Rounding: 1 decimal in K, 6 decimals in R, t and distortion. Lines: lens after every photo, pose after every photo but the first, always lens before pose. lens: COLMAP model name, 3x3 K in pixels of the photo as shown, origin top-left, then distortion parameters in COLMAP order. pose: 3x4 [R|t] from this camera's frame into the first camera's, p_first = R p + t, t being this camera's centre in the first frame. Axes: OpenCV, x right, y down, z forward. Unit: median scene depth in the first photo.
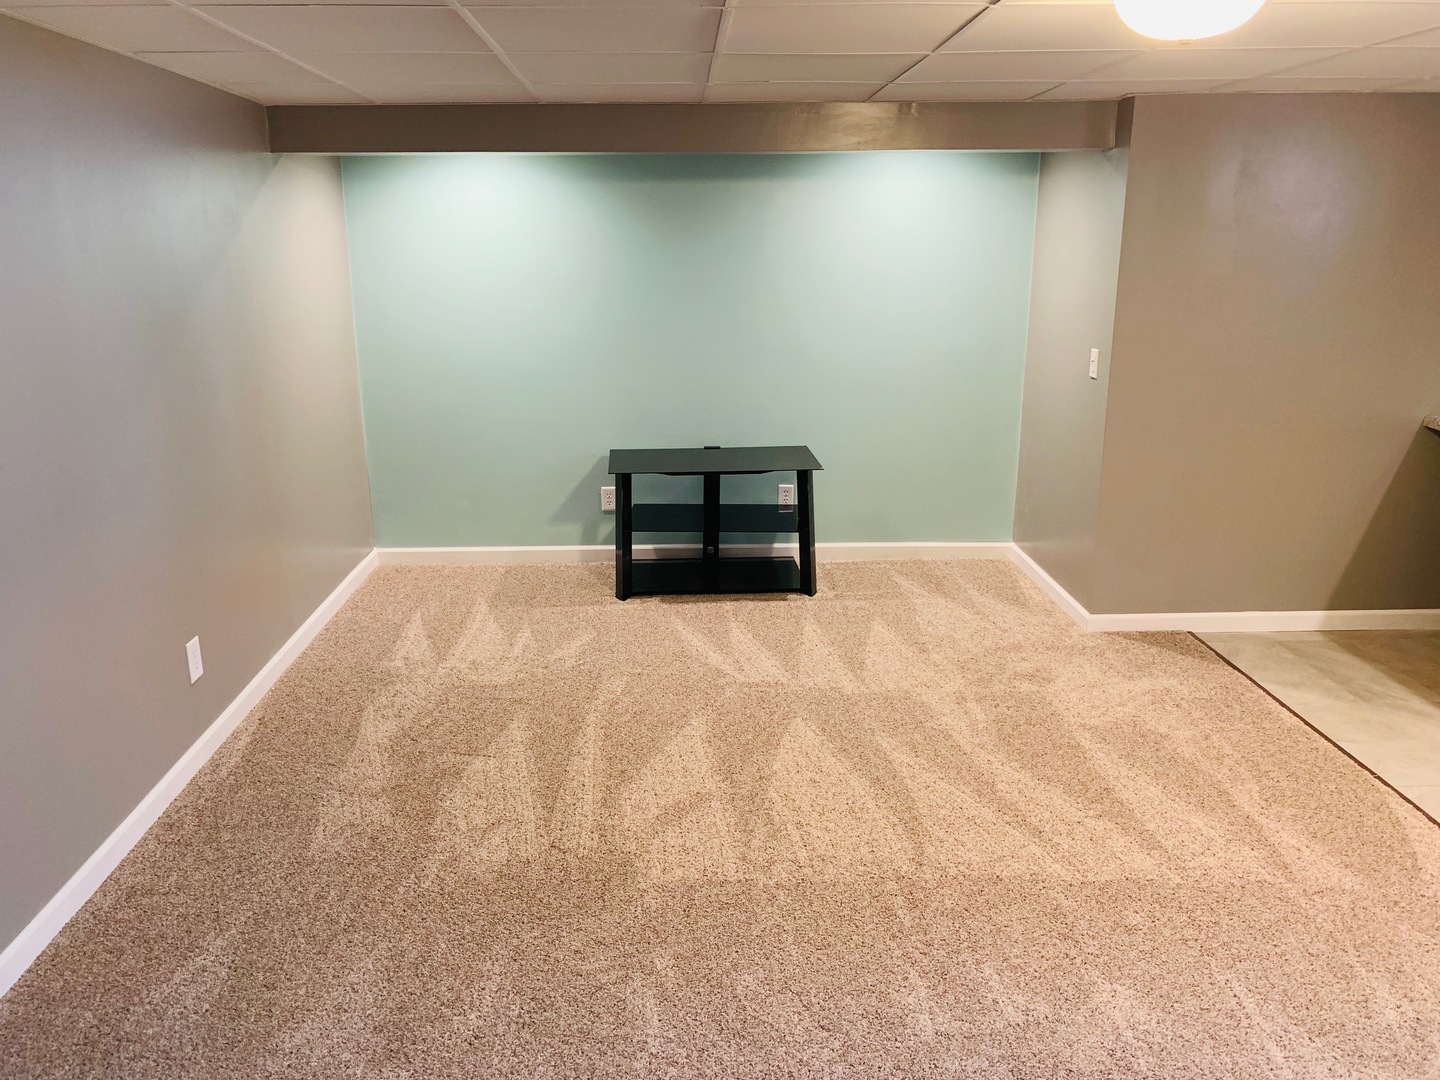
lens RADIAL K [[1100.0, 0, 717.9], [0, 1100.0, 544.0], [0, 0, 1]] dist [0.044158, -0.054593]
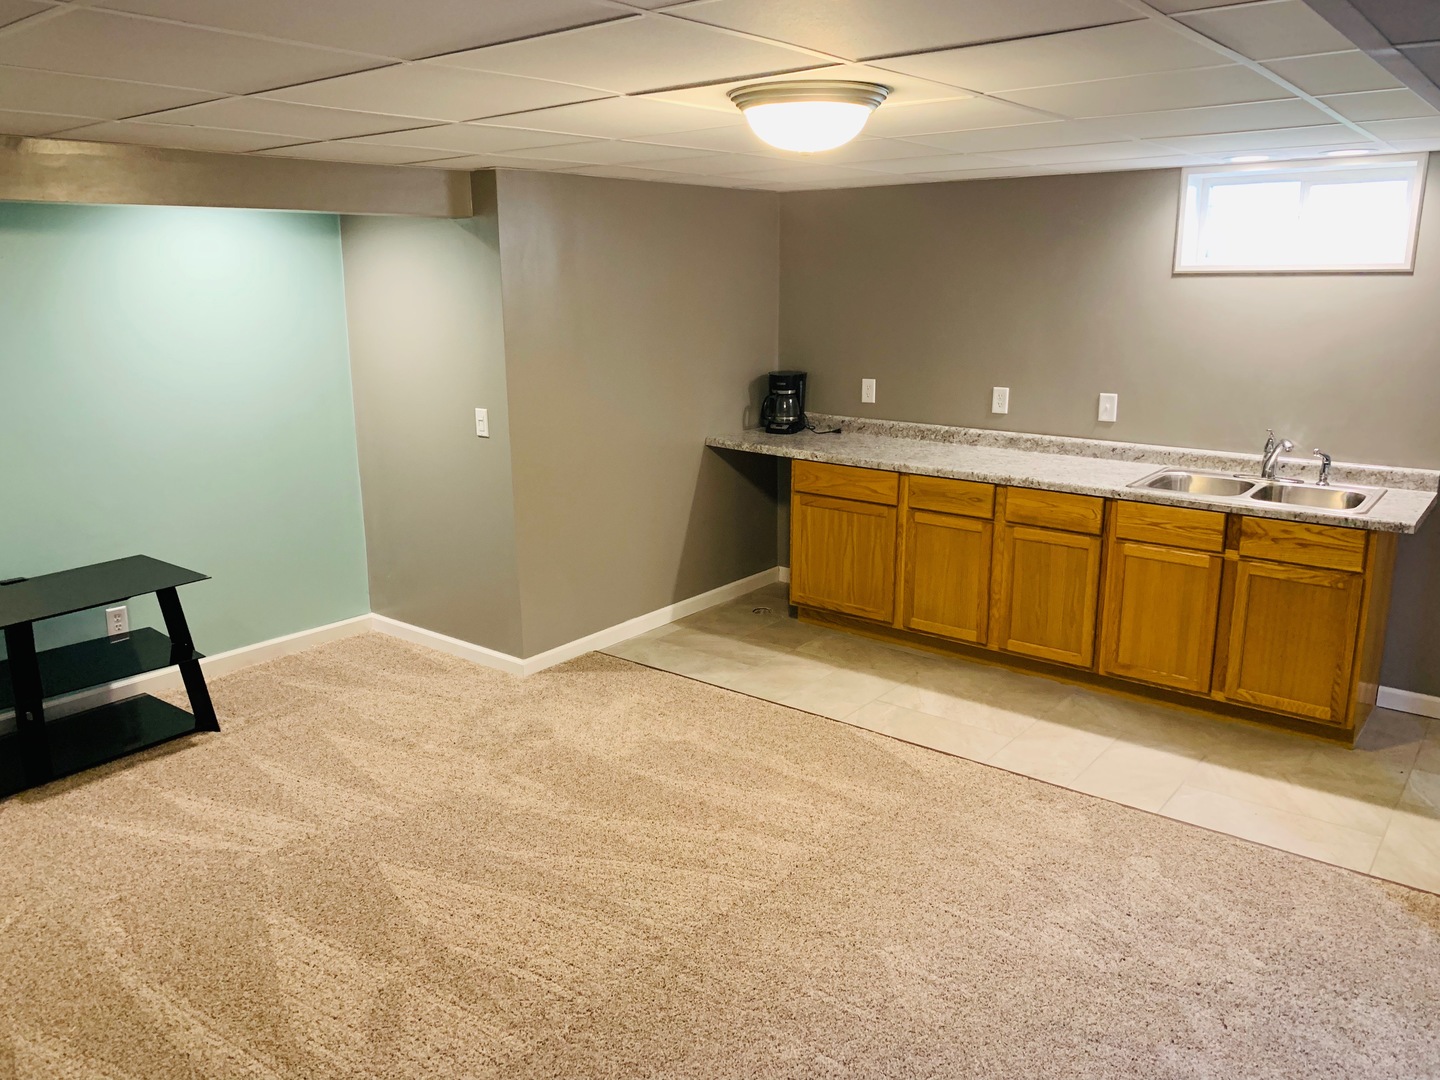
lens RADIAL K [[1100.0, 0, 720.4], [0, 1100.0, 528.7], [0, 0, 1]] dist [0.044158, -0.054593]
pose [[0.643400, -0.179109, 0.744282, -0.298762], [0.212188, 0.975875, 0.051413, -0.072092], [-0.735535, 0.124849, 0.665883, 0.162011]]
